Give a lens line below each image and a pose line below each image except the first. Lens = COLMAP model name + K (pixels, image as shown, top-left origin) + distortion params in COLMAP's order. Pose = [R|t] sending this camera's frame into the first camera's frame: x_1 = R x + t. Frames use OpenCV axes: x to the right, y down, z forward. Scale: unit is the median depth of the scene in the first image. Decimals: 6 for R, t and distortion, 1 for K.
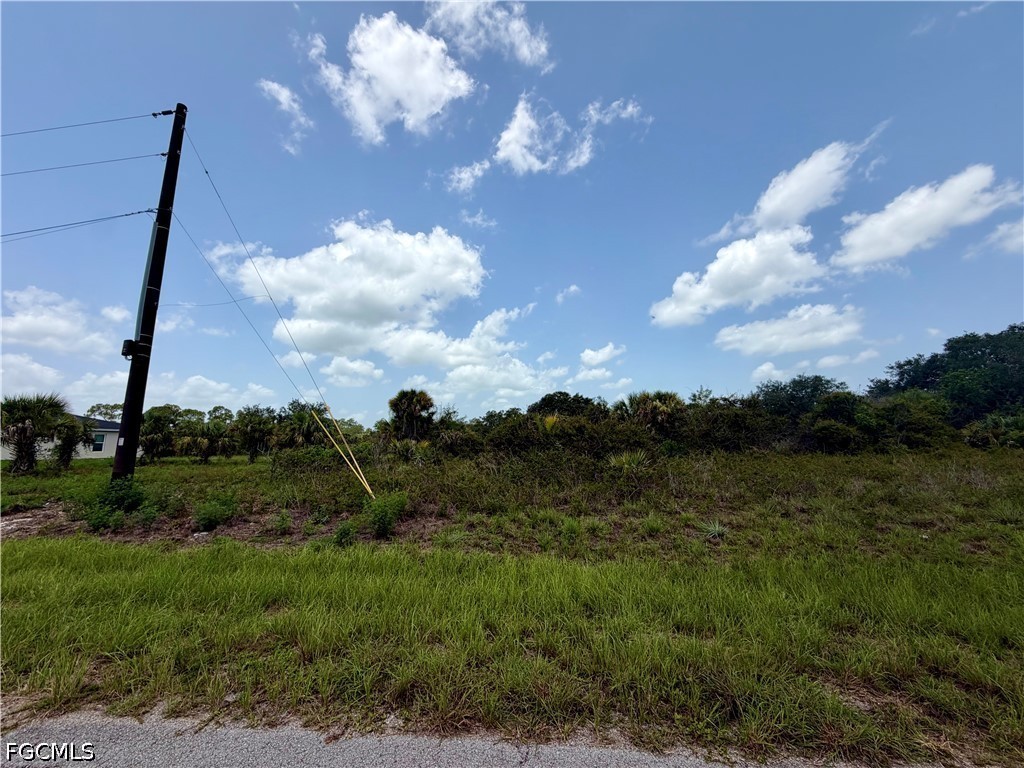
lens RADIAL K [[407.2, 0, 510.7], [0, 407.2, 379.8], [0, 0, 1]] dist [0.000501, -0.000196]
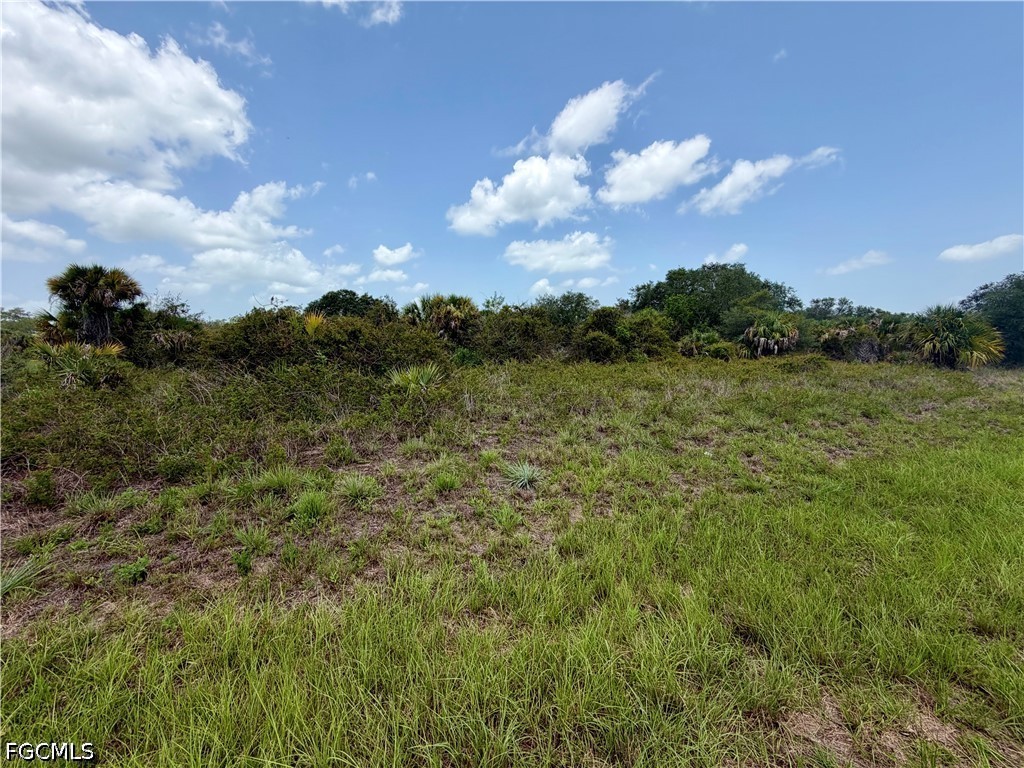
lens RADIAL K [[407.2, 0, 511.4], [0, 407.2, 373.4], [0, 0, 1]] dist [0.000501, -0.000196]
pose [[0.880148, -0.019681, 0.474291, 0.045795], [-0.083544, 0.977123, 0.195580, 0.014304], [-0.467290, -0.211764, 0.858368, 0.144227]]
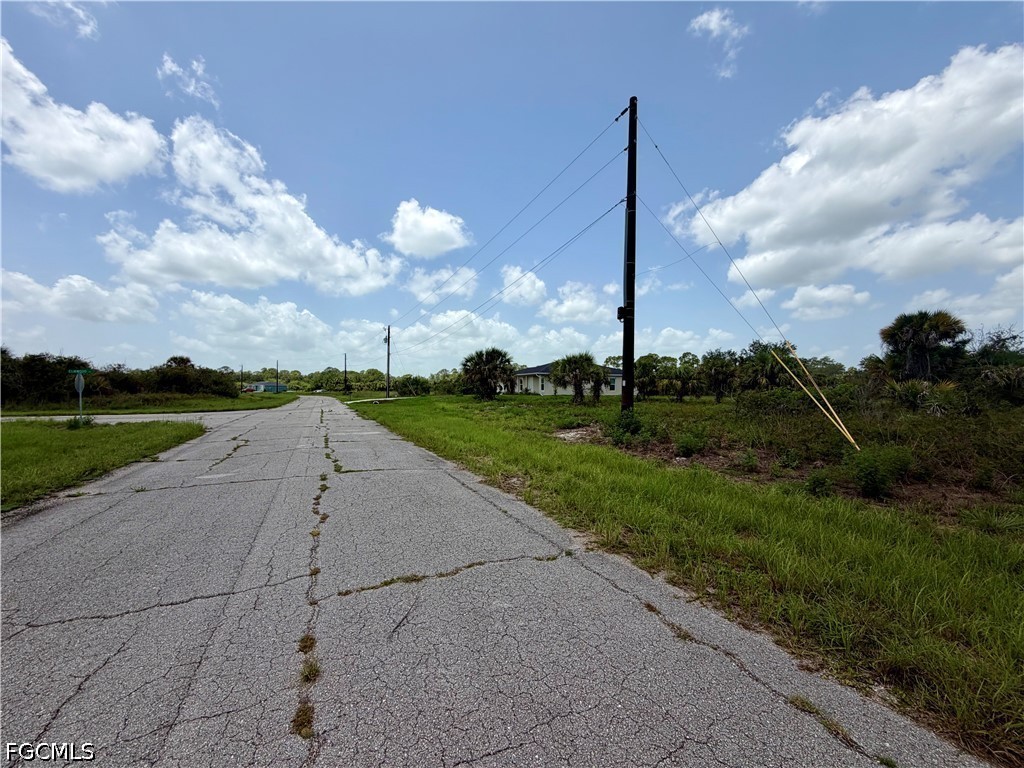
lens RADIAL K [[407.2, 0, 510.2], [0, 407.2, 382.5], [0, 0, 1]] dist [0.000501, -0.000196]
pose [[0.513308, -0.003251, -0.858198, 0.006948], [0.129986, 0.988751, 0.074001, -0.000317], [0.848303, -0.149539, 0.507956, -0.004796]]
